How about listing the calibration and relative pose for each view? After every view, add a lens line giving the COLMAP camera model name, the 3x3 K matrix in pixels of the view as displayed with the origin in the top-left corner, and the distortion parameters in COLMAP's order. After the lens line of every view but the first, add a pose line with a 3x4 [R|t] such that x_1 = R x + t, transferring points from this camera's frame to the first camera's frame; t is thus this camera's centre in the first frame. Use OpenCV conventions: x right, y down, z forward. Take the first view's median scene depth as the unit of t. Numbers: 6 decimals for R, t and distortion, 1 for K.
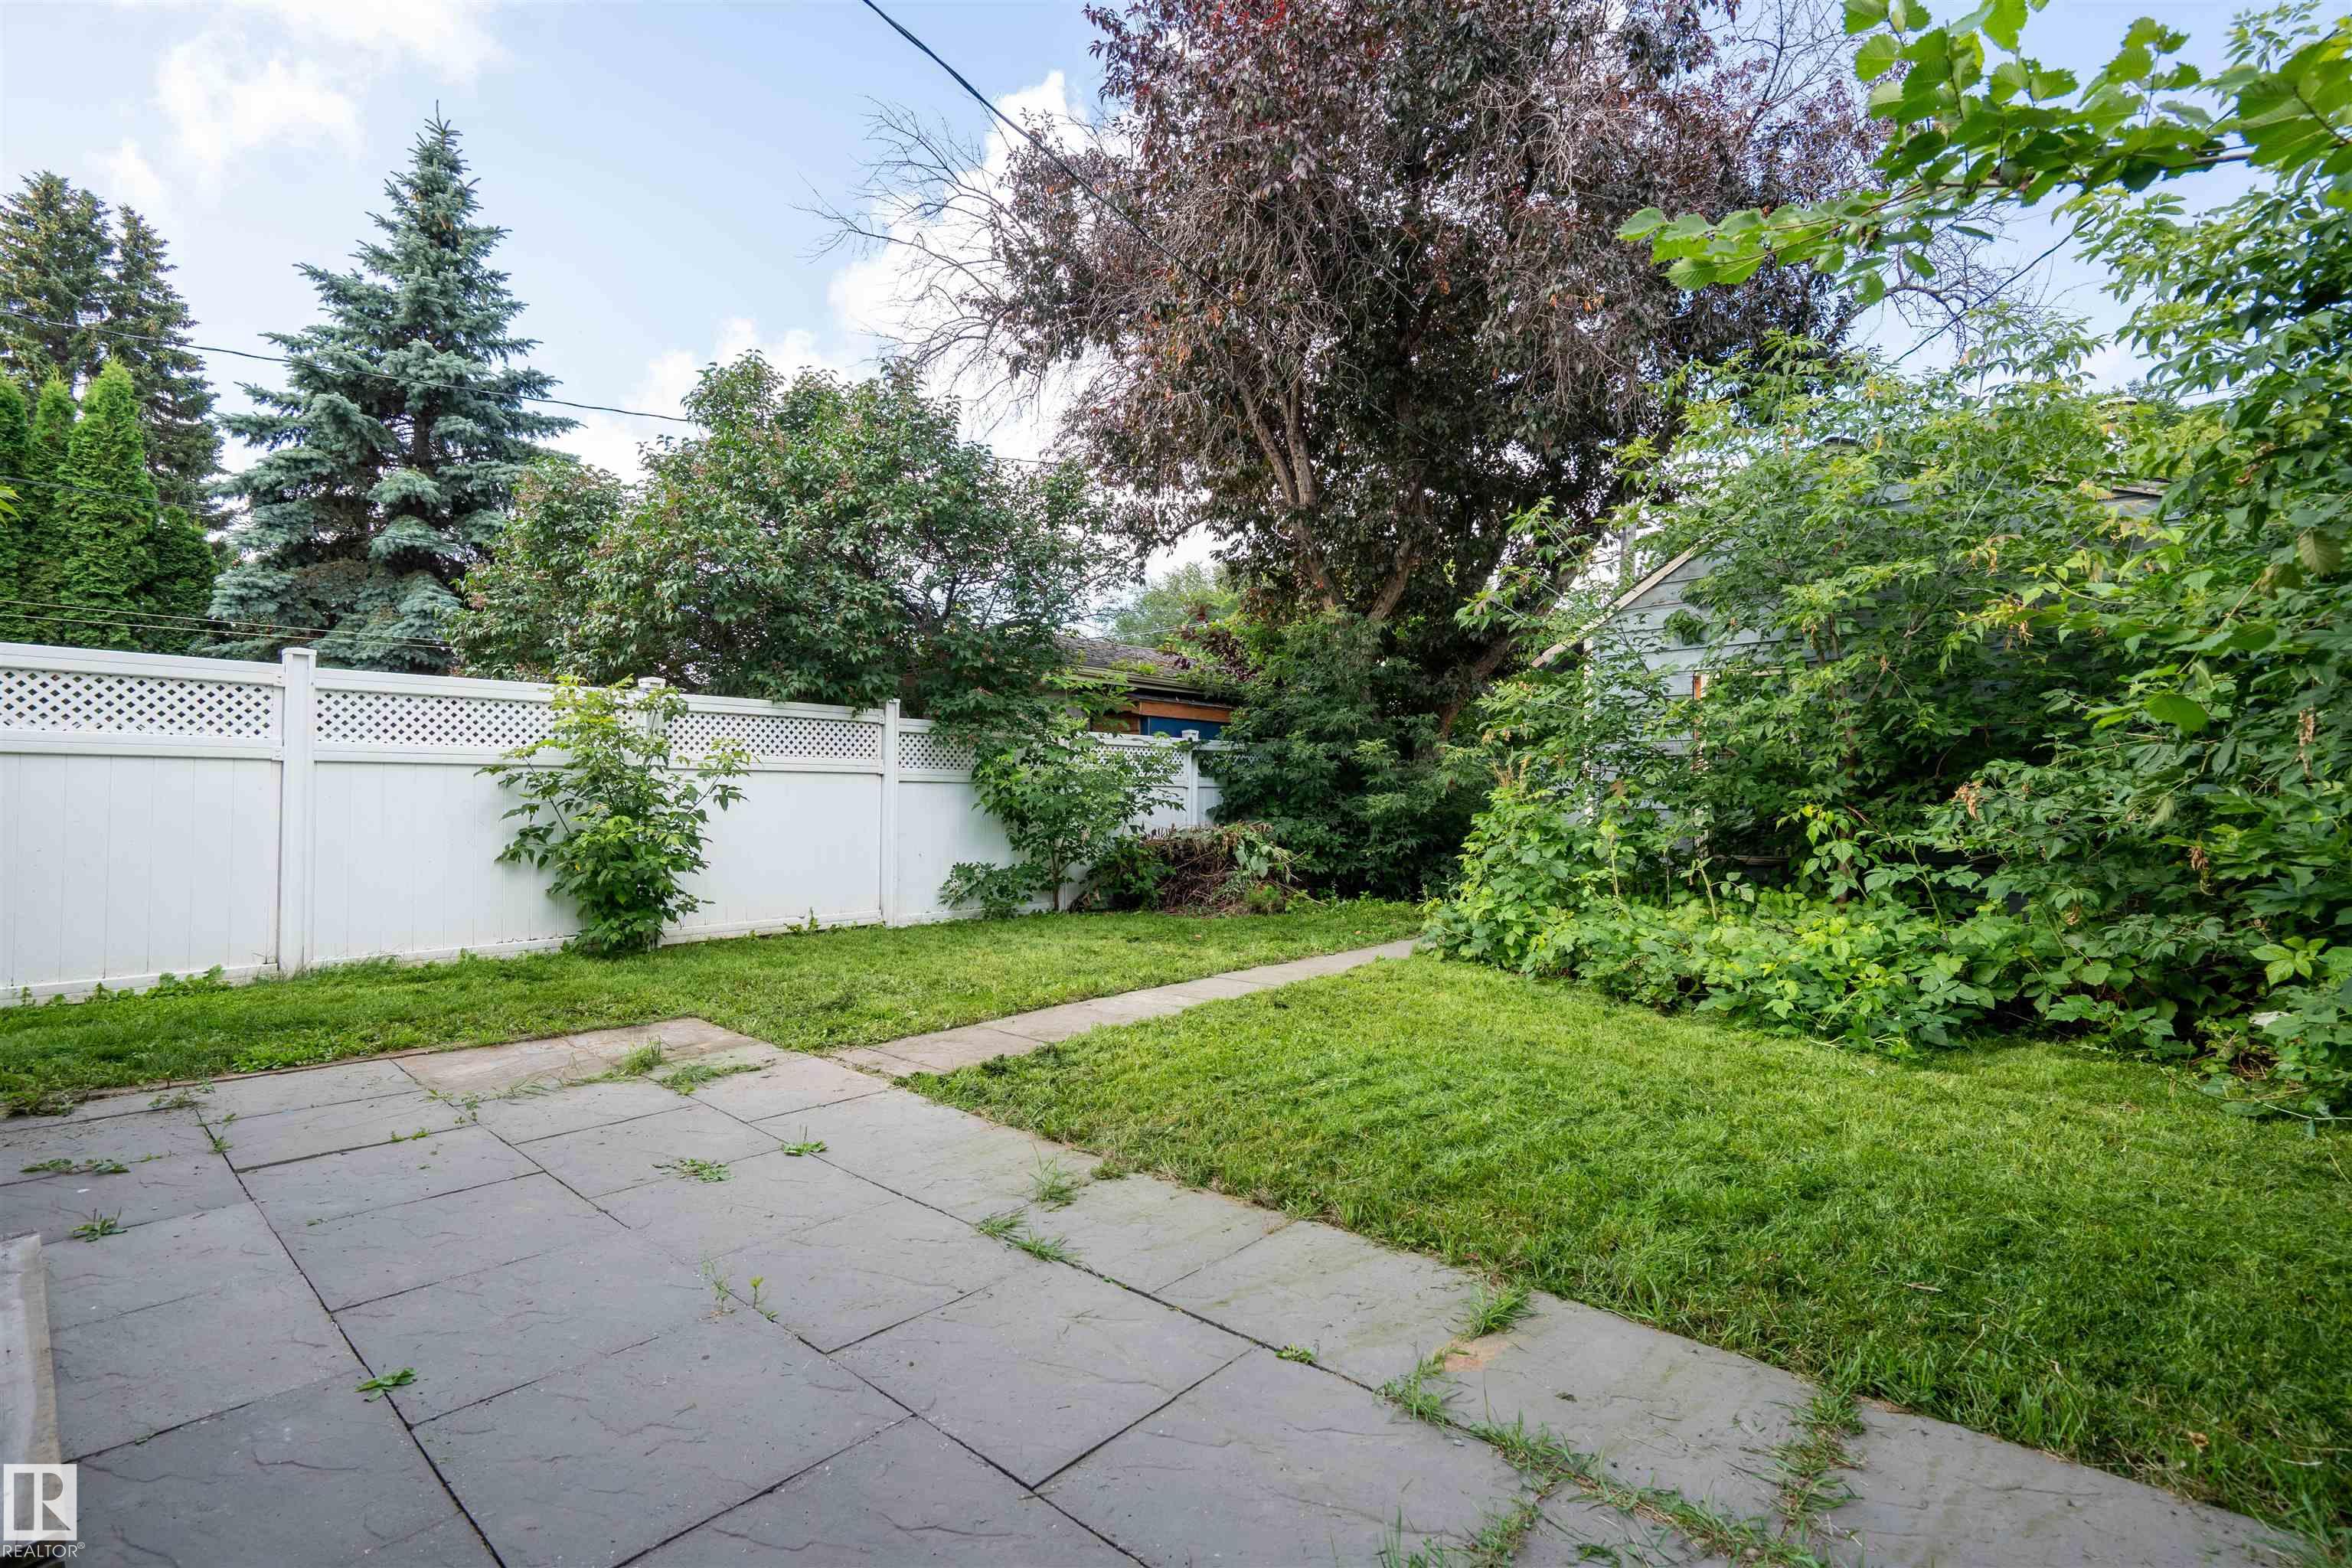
lens RADIAL K [[1079.7, 0, 1176.7], [0, 1079.7, 787.9], [0, 0, 1]] dist [-0.013257, 0.001121]
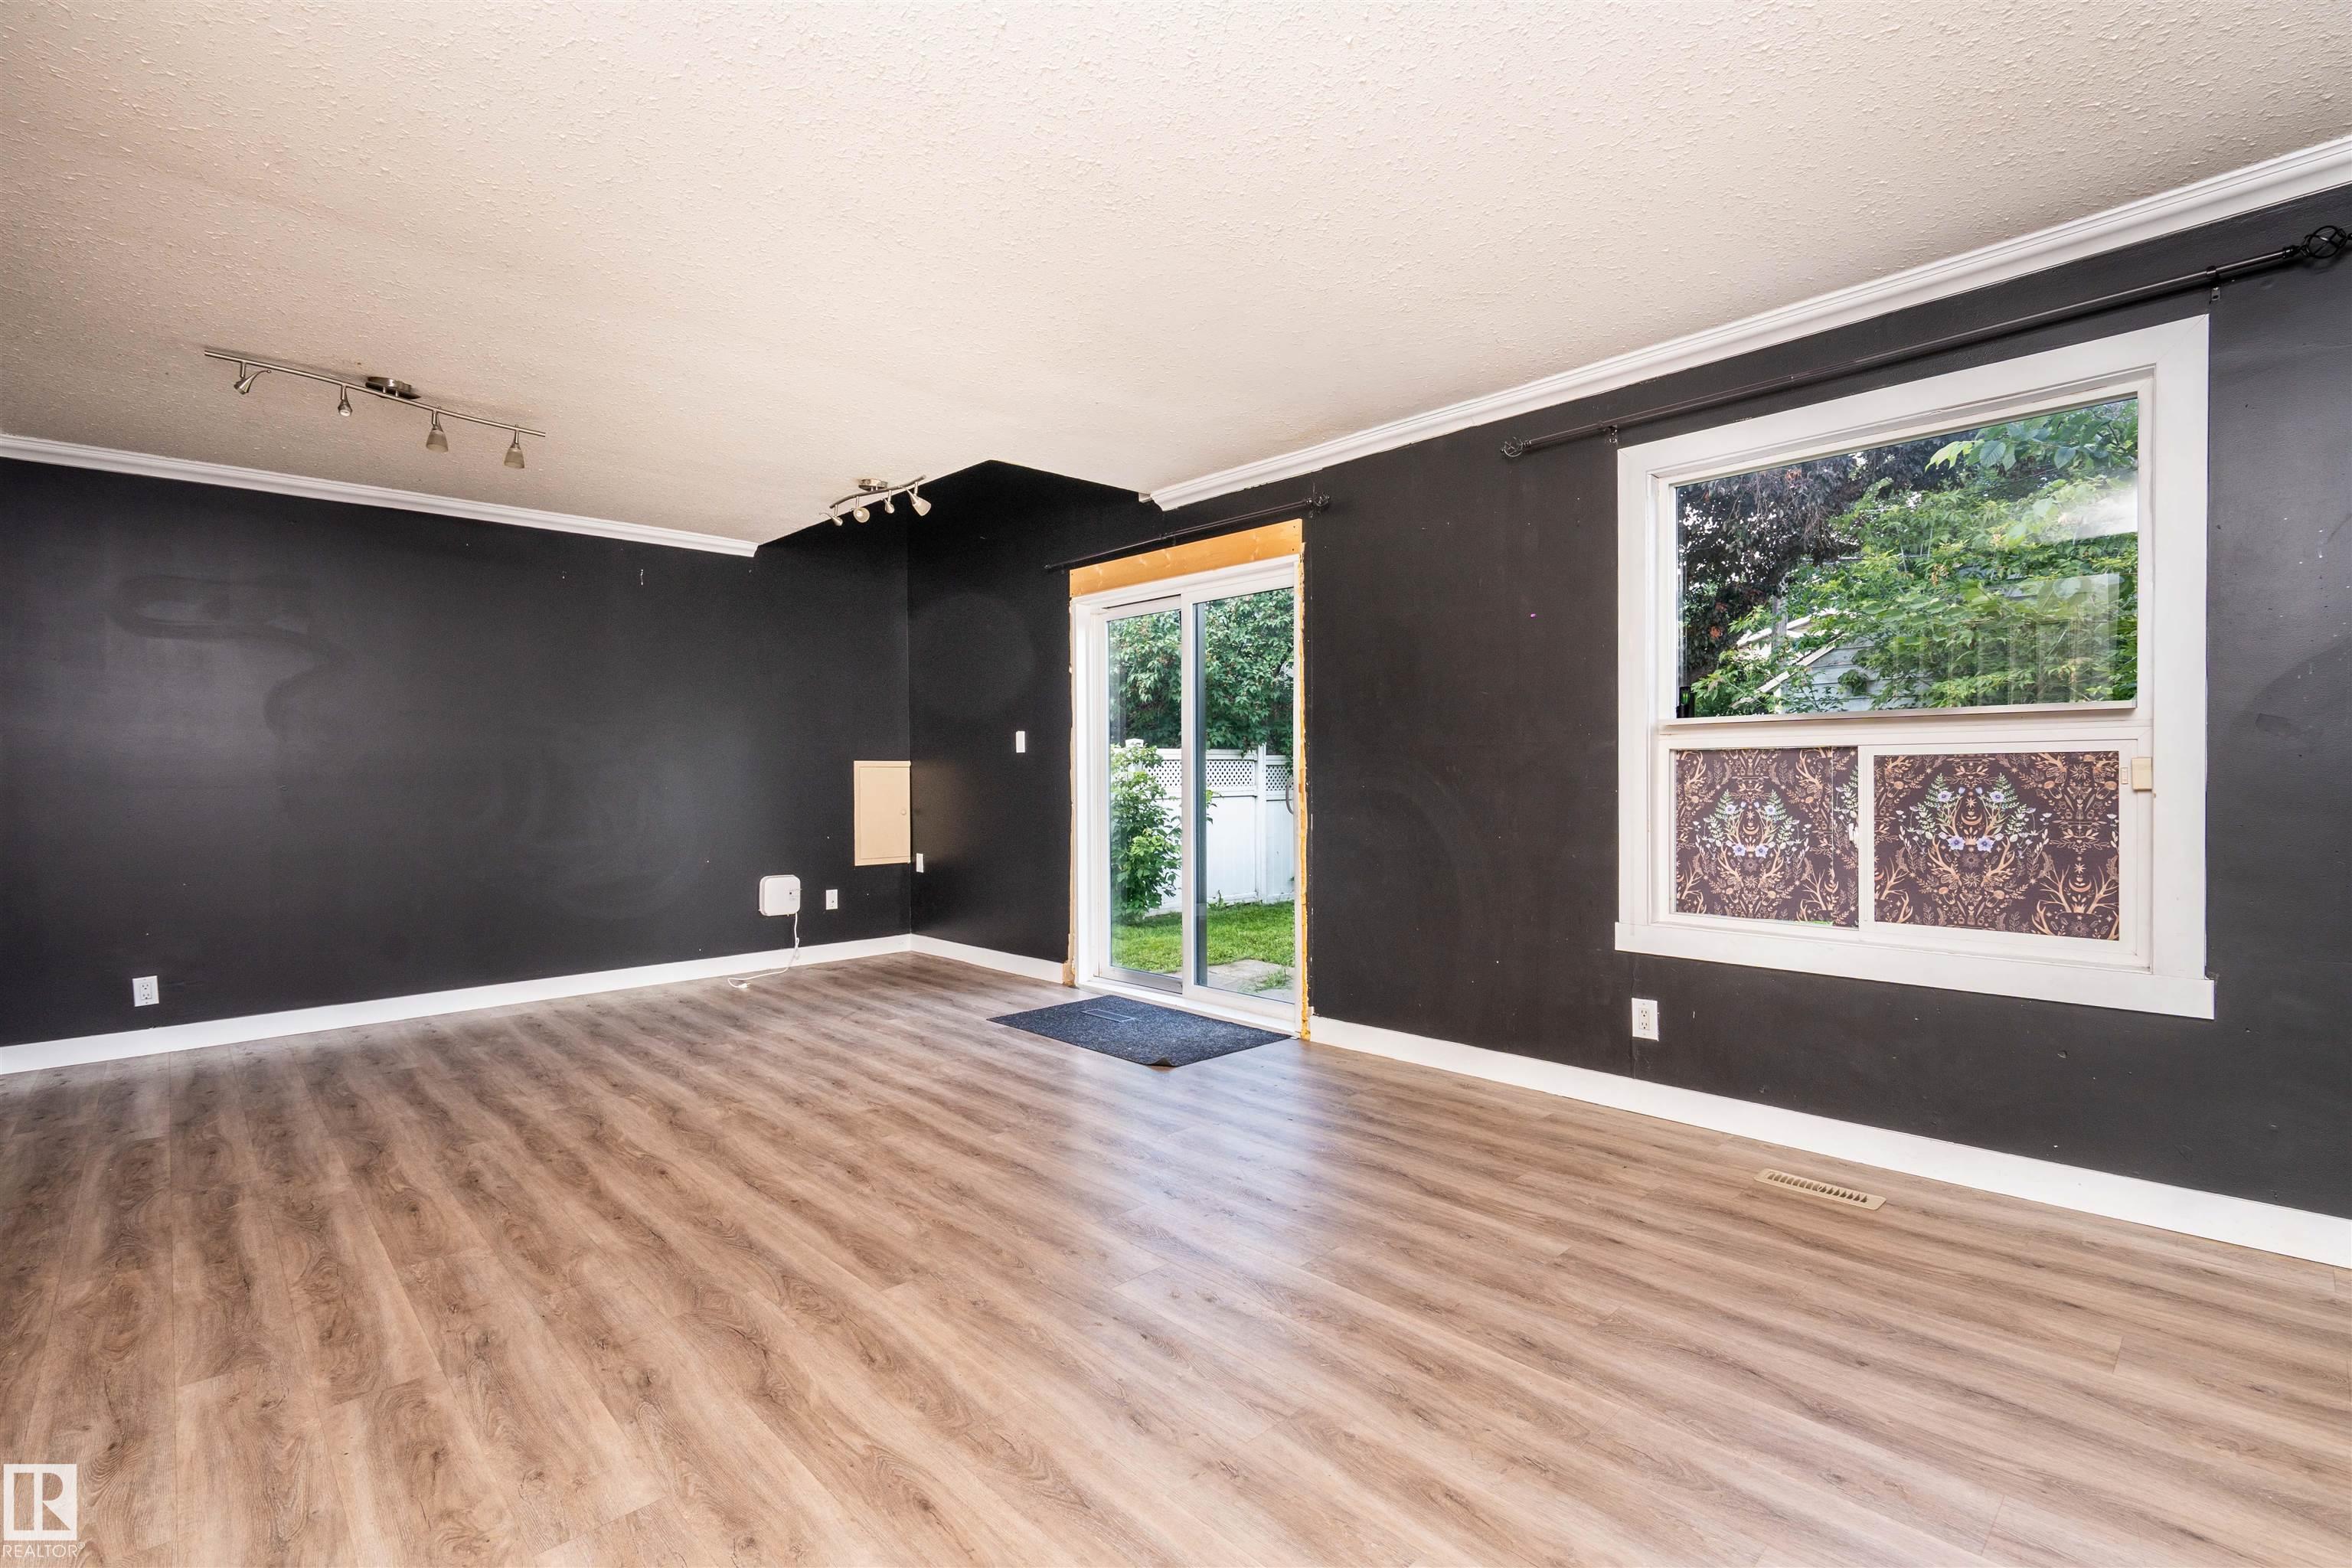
lens RADIAL K [[1079.7, 0, 1174.1], [0, 1079.7, 782.6], [0, 0, 1]] dist [-0.013257, 0.001121]
pose [[0.995283, -0.010158, -0.096482, -0.255056], [0.011297, 0.999873, 0.011264, -0.049547], [0.096356, -0.012301, 0.995271, -0.435468]]
